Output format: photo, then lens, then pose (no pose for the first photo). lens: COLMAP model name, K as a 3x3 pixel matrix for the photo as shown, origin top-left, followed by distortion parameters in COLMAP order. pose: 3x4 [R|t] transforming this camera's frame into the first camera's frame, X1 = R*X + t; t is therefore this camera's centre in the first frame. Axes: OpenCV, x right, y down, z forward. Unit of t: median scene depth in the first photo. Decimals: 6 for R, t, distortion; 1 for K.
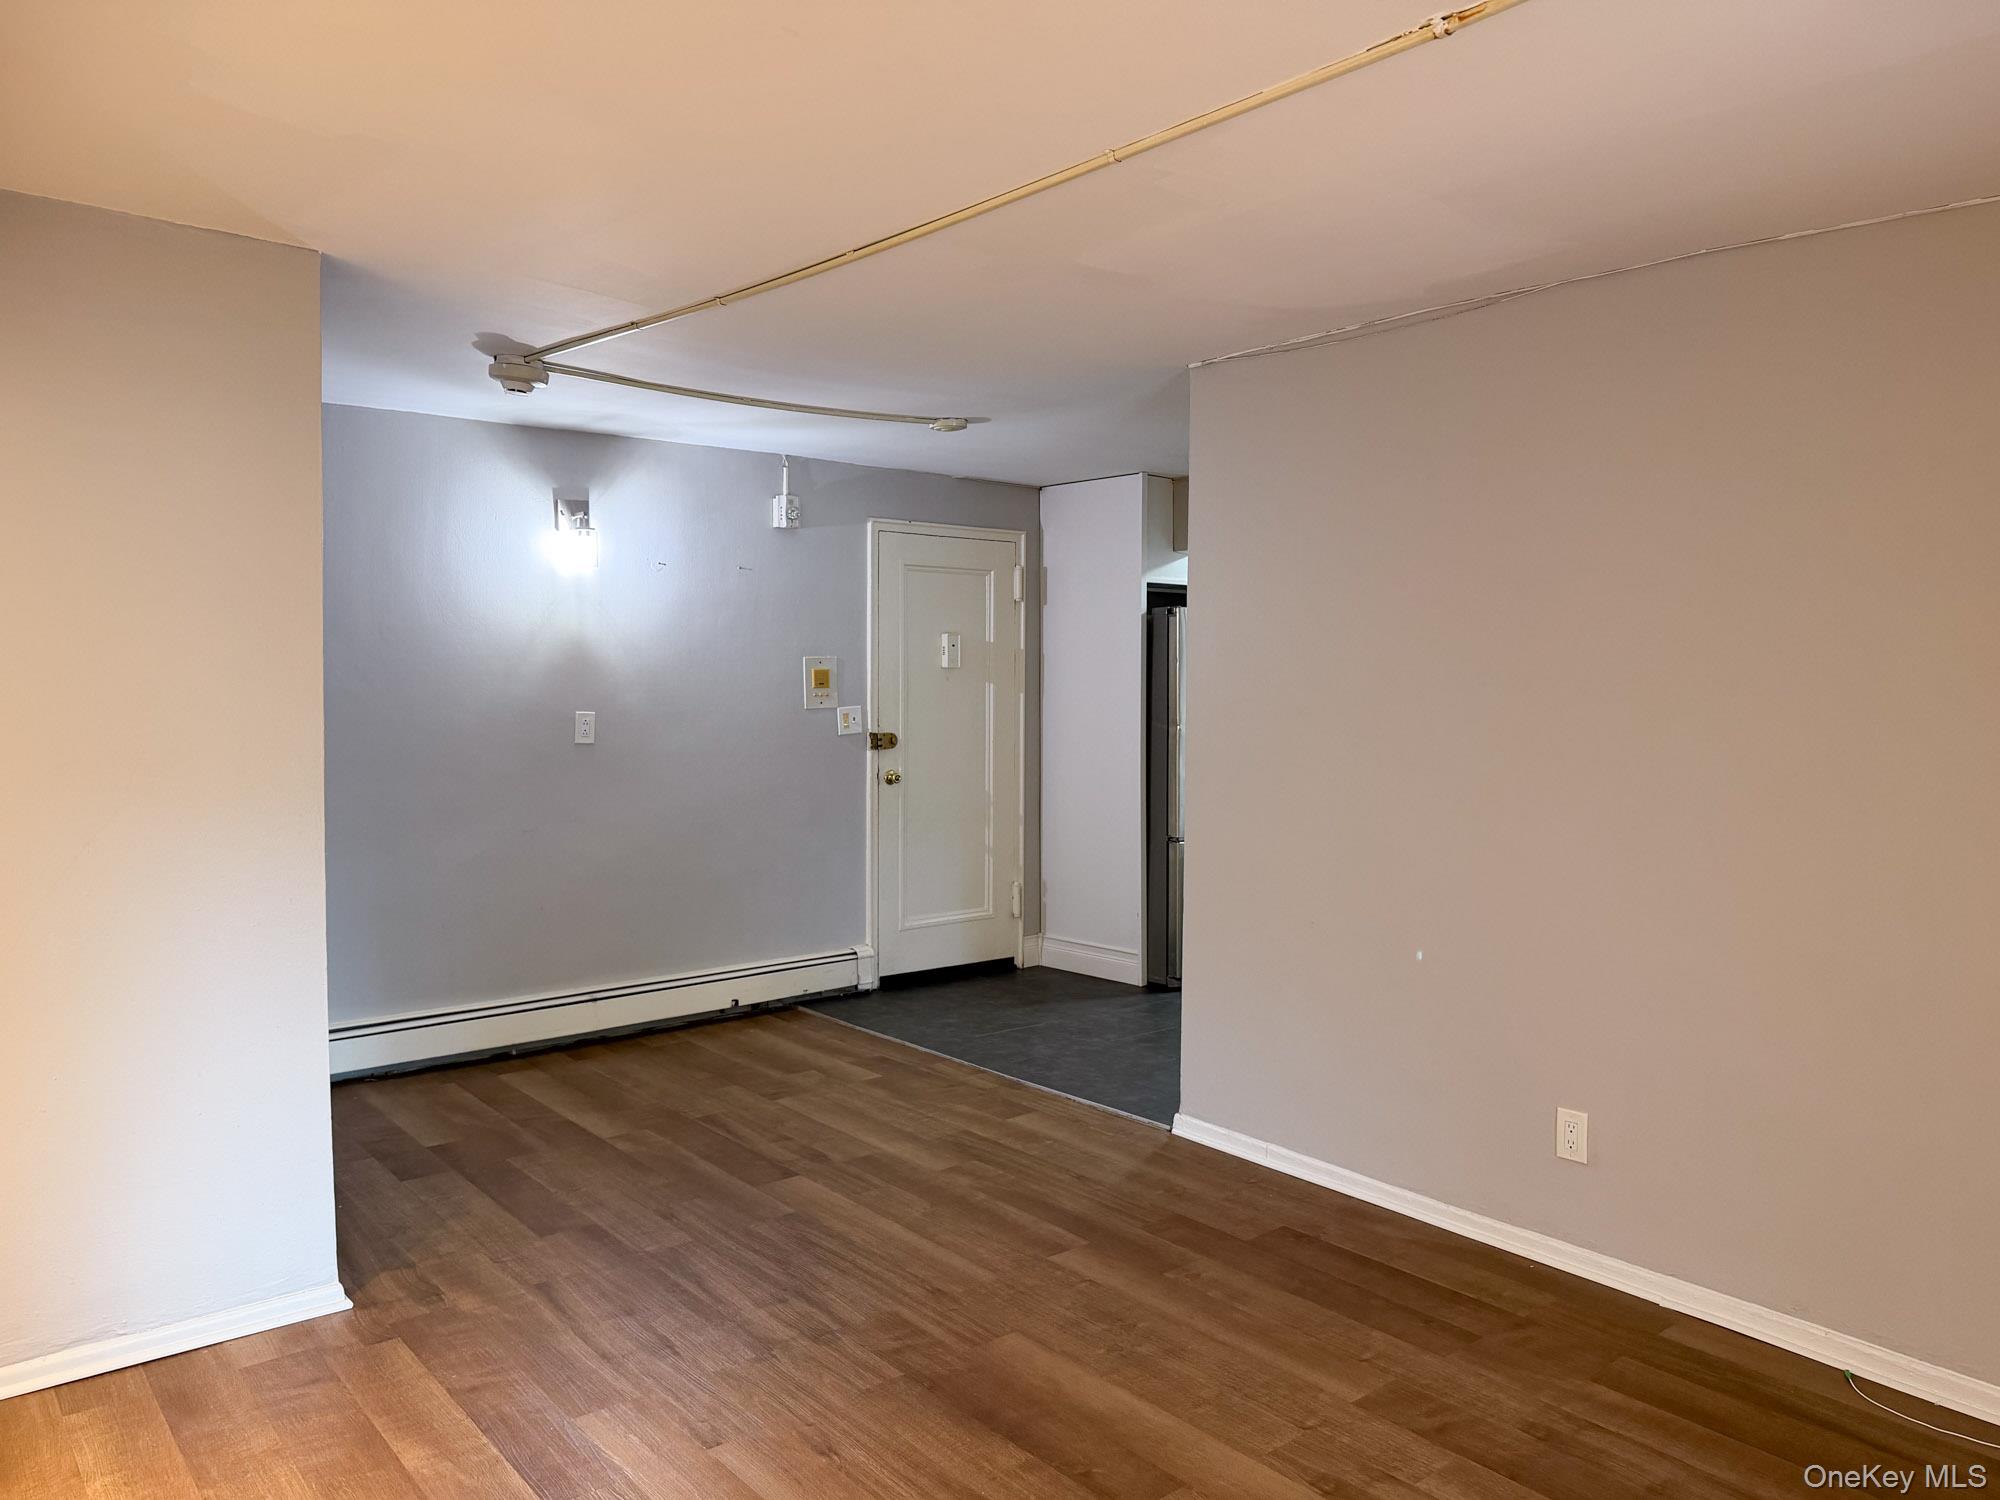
lens RADIAL K [[1412.6, 0, 1000.0], [0, 1412.6, 750.0], [0, 0, 1]] dist [-0.004514, 0.029074]
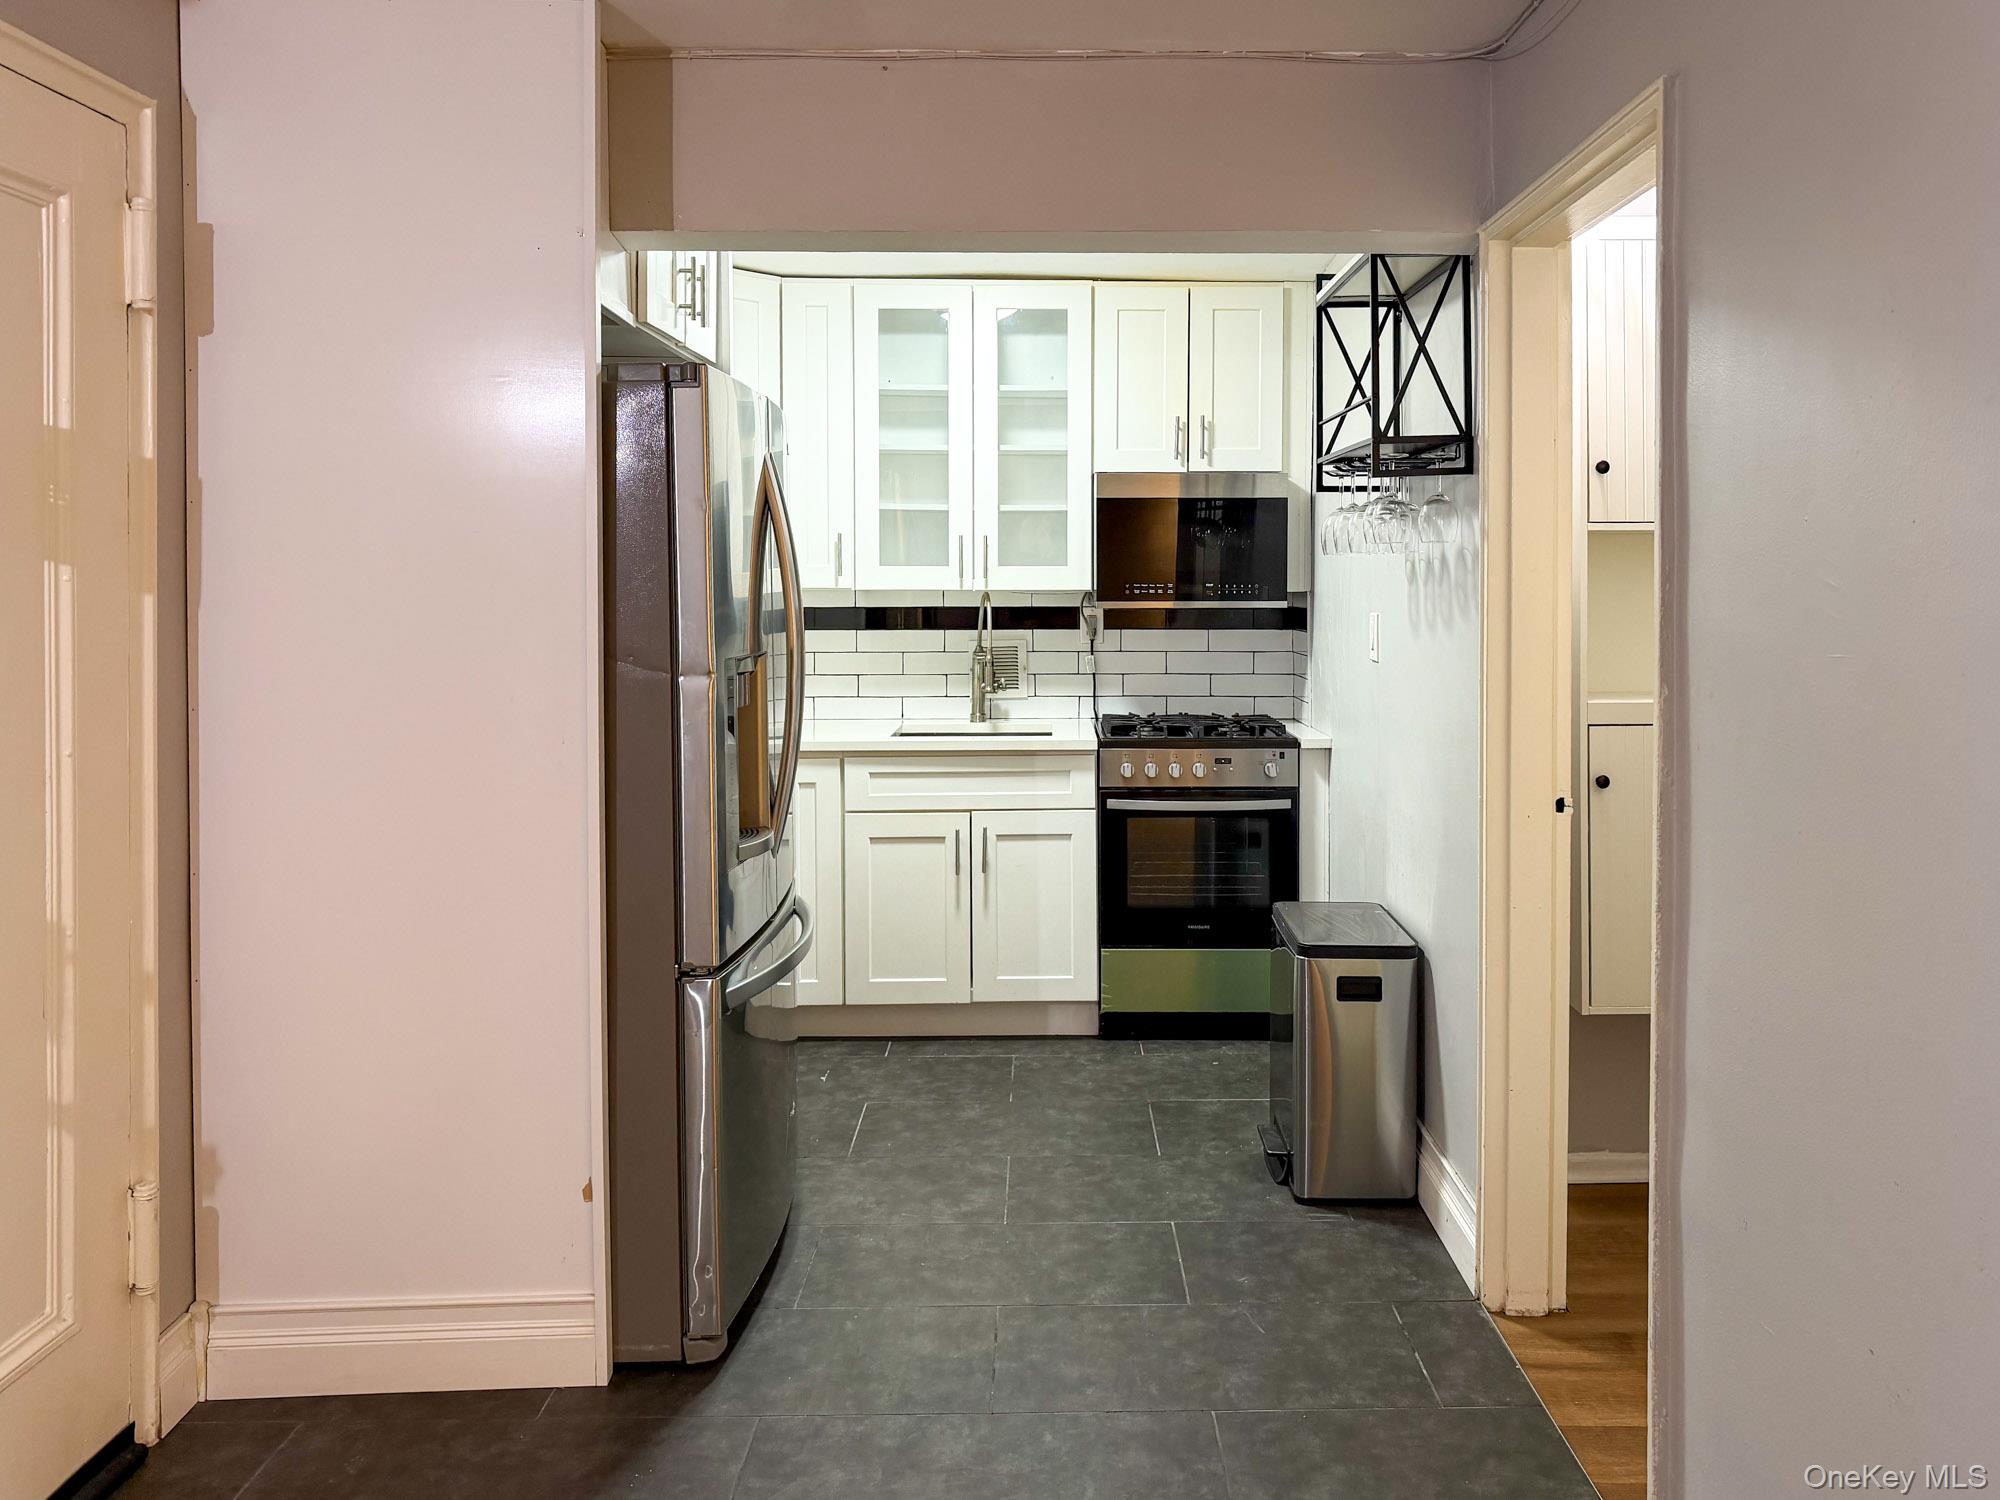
lens RADIAL K [[1425.9, 0, 1000.2], [0, 1425.9, 601.1], [0, 0, 1]] dist [-0.000317, 0.000973]
pose [[0.640669, -0.012517, 0.767715, -0.111561], [0.041475, 0.998972, -0.018323, -0.025091], [-0.766696, 0.043580, 0.640529, 0.643874]]
